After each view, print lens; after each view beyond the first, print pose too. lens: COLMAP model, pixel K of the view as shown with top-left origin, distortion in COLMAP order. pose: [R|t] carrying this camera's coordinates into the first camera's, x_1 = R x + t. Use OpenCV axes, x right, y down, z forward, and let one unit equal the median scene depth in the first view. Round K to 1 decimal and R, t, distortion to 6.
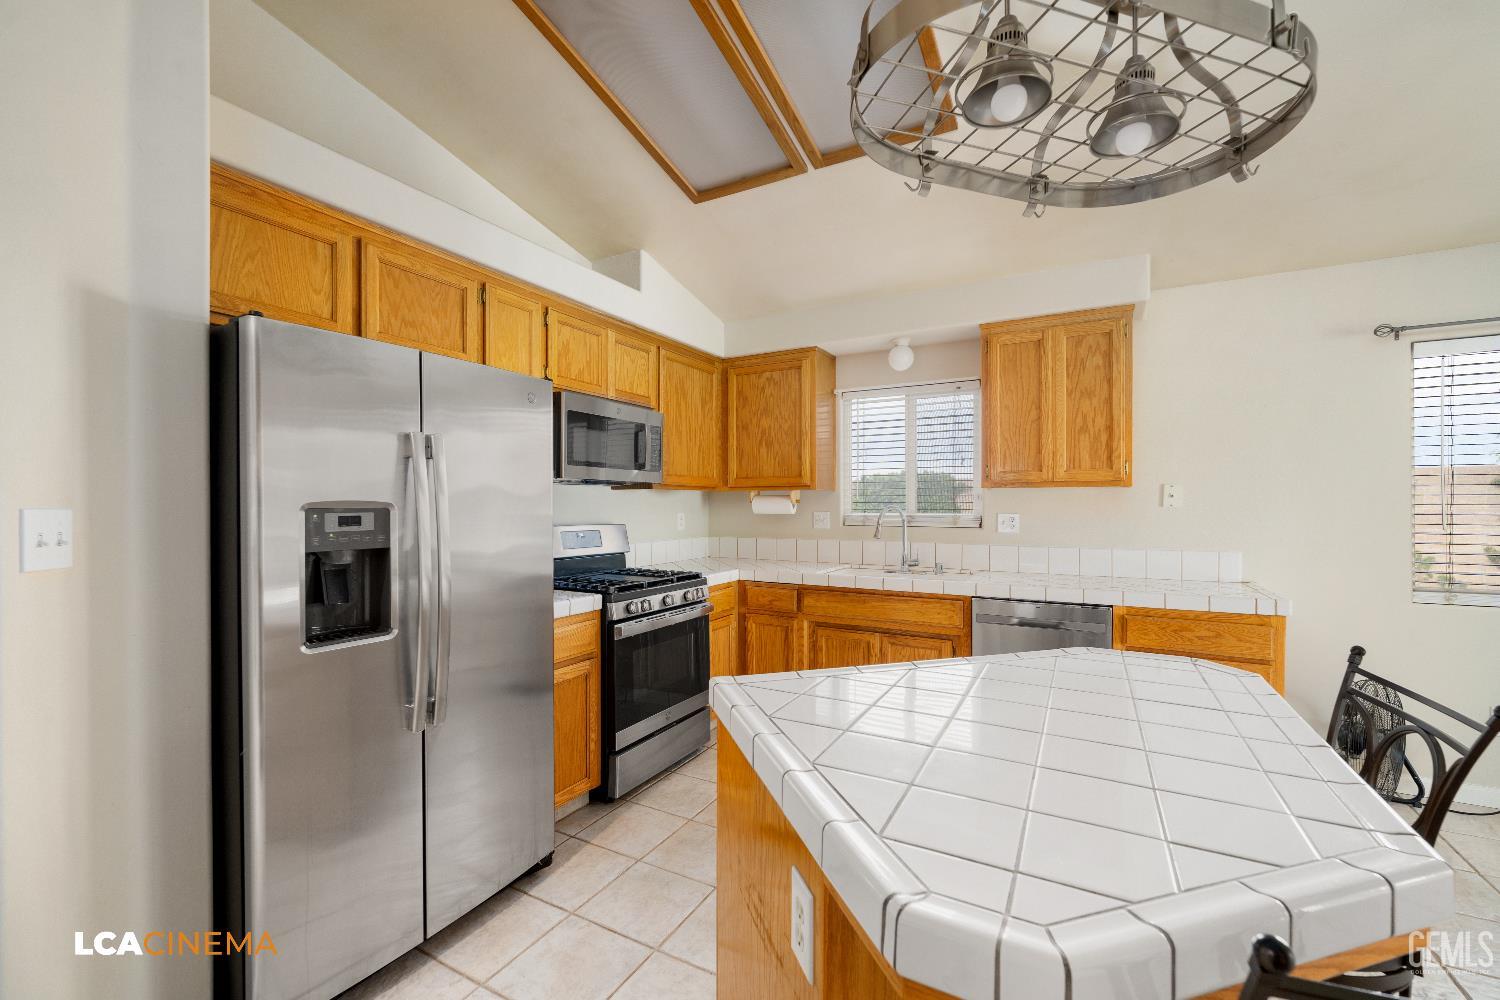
lens RADIAL K [[611.7, 0, 753.4], [0, 611.7, 505.3], [0, 0, 1]] dist [0.000392, 0.000066]
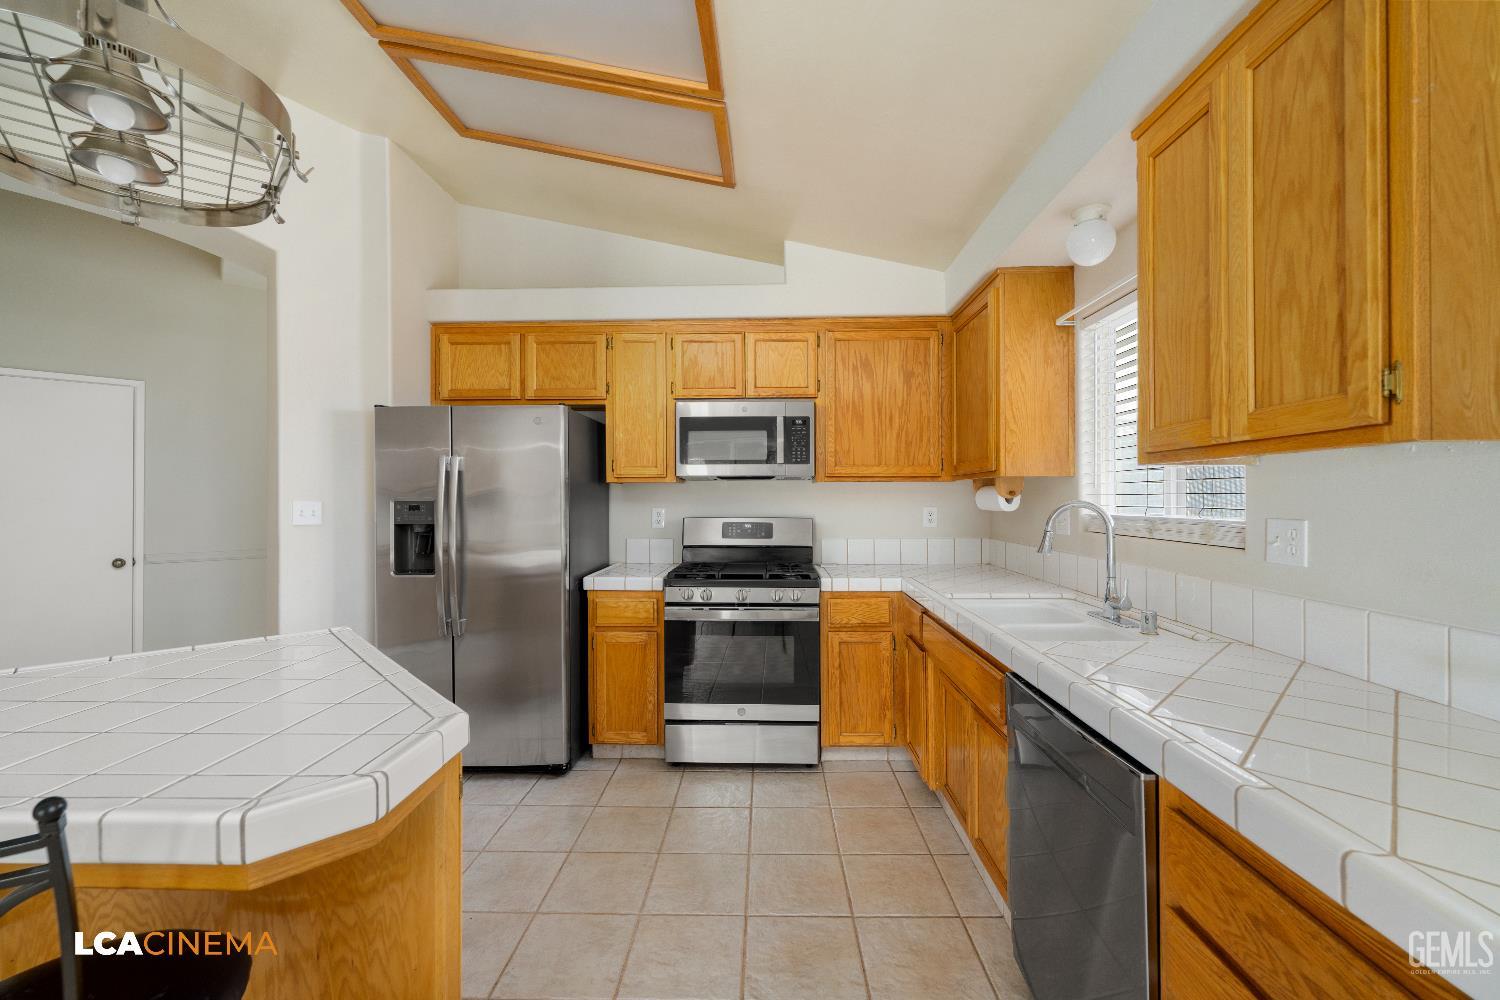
lens RADIAL K [[611.7, 0, 754.8], [0, 611.7, 498.0], [0, 0, 1]] dist [0.000392, 0.000066]
pose [[0.458134, -0.000443, -0.888883, 0.722340], [0.002251, 0.999997, 0.000661, -0.002425], [0.888881, -0.002304, 0.458133, 0.542842]]
